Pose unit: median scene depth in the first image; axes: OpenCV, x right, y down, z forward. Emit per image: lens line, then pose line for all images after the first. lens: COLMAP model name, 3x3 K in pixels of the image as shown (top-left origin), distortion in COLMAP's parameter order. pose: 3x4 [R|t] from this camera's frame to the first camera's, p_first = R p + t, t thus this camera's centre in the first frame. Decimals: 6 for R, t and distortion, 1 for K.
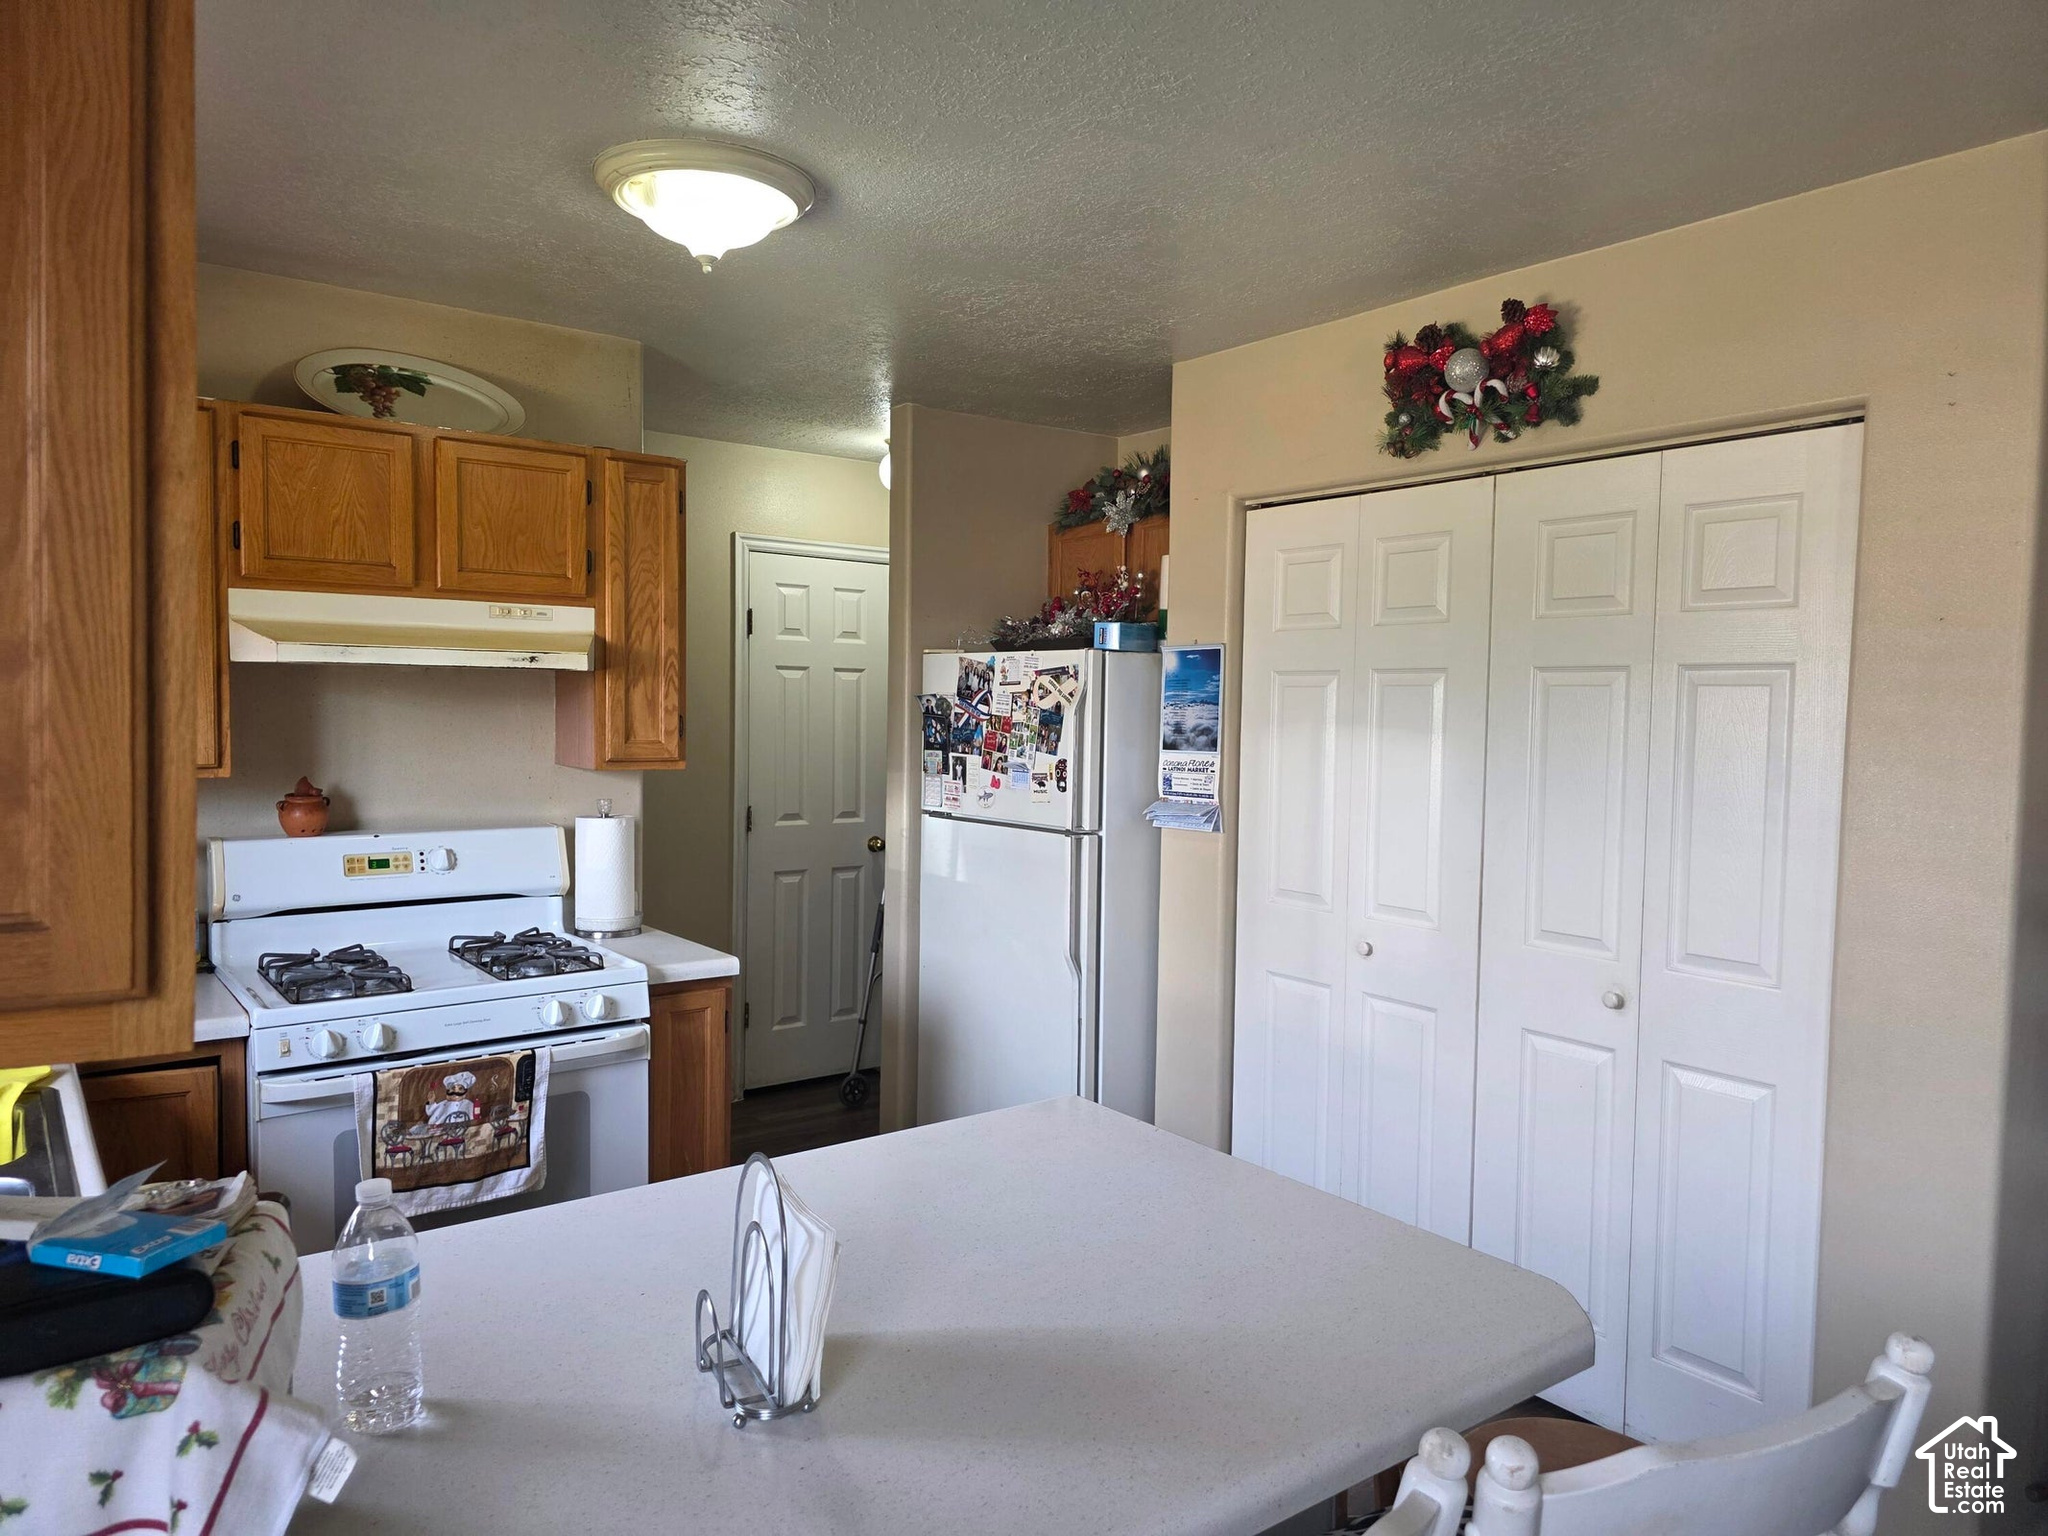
lens RADIAL K [[1379.2, 0, 1020.1], [0, 1379.2, 769.0], [0, 0, 1]] dist [0.059991, -0.052604]
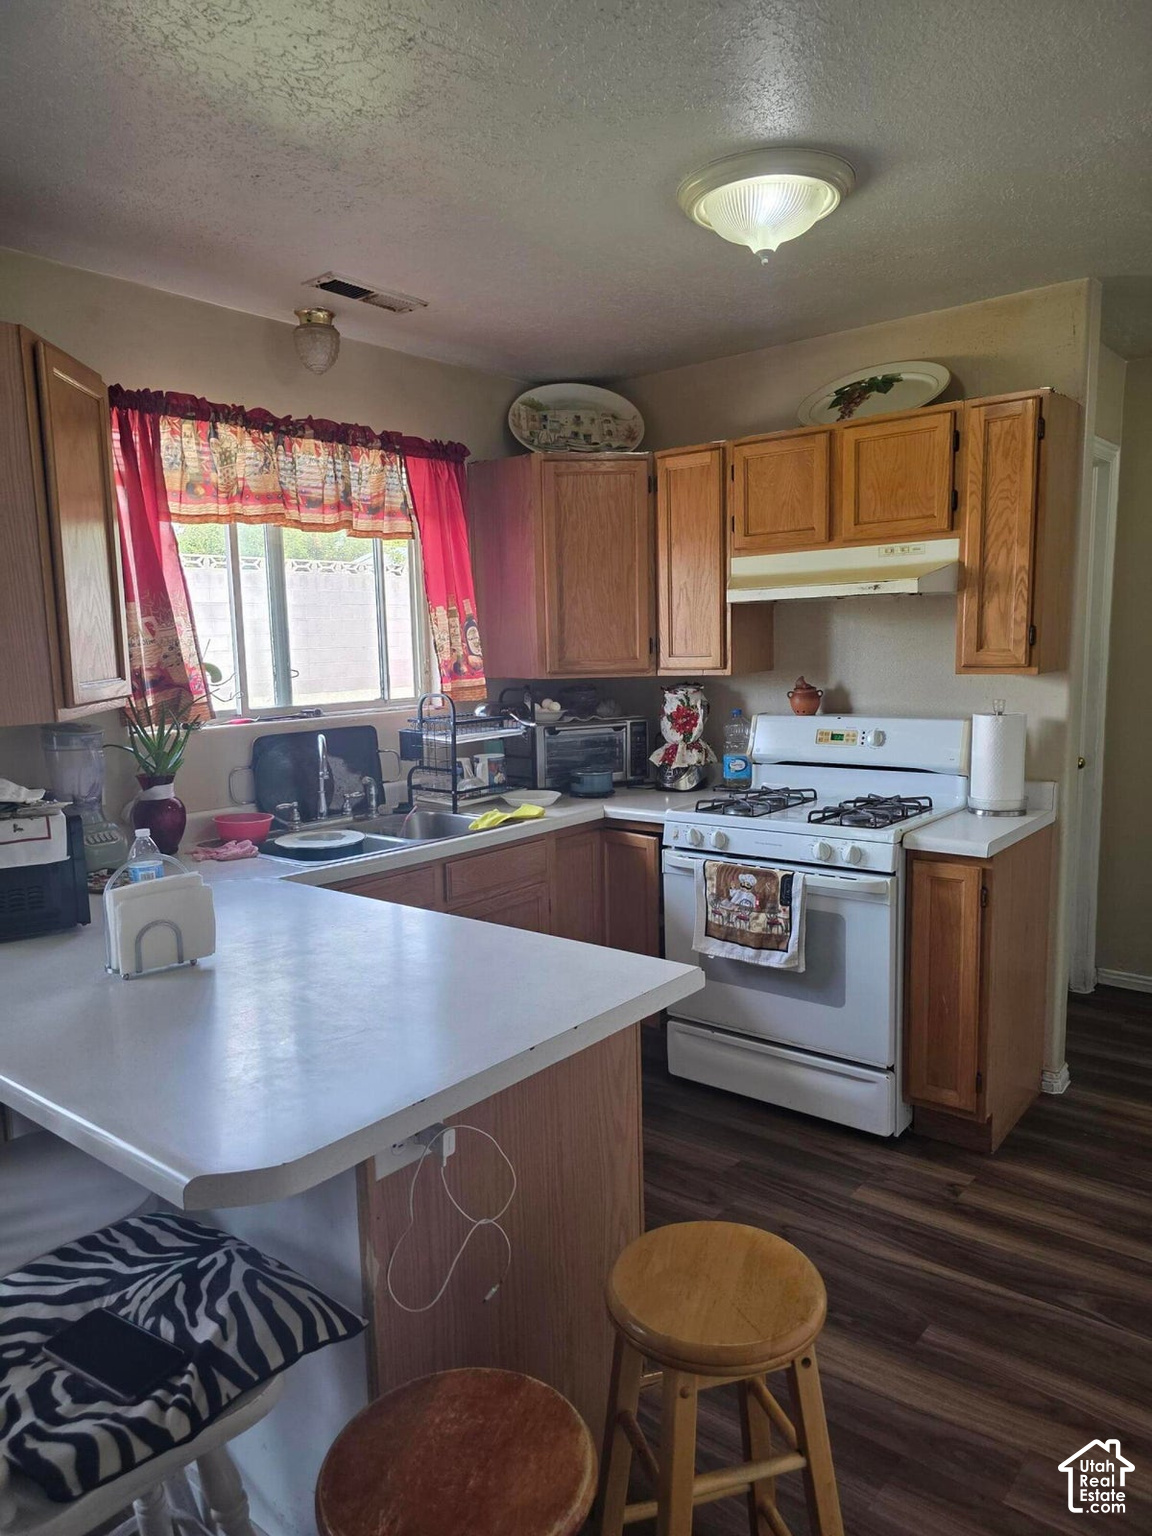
lens RADIAL K [[1034.4, 0, 573.1], [0, 1034.4, 773.1], [0, 0, 1]] dist [0.059991, -0.052604]
pose [[0.236431, 0.104005, -0.966066, 0.574223], [-0.019246, 0.994561, 0.102363, 0.000117], [0.971458, -0.005608, 0.237147, 0.517858]]
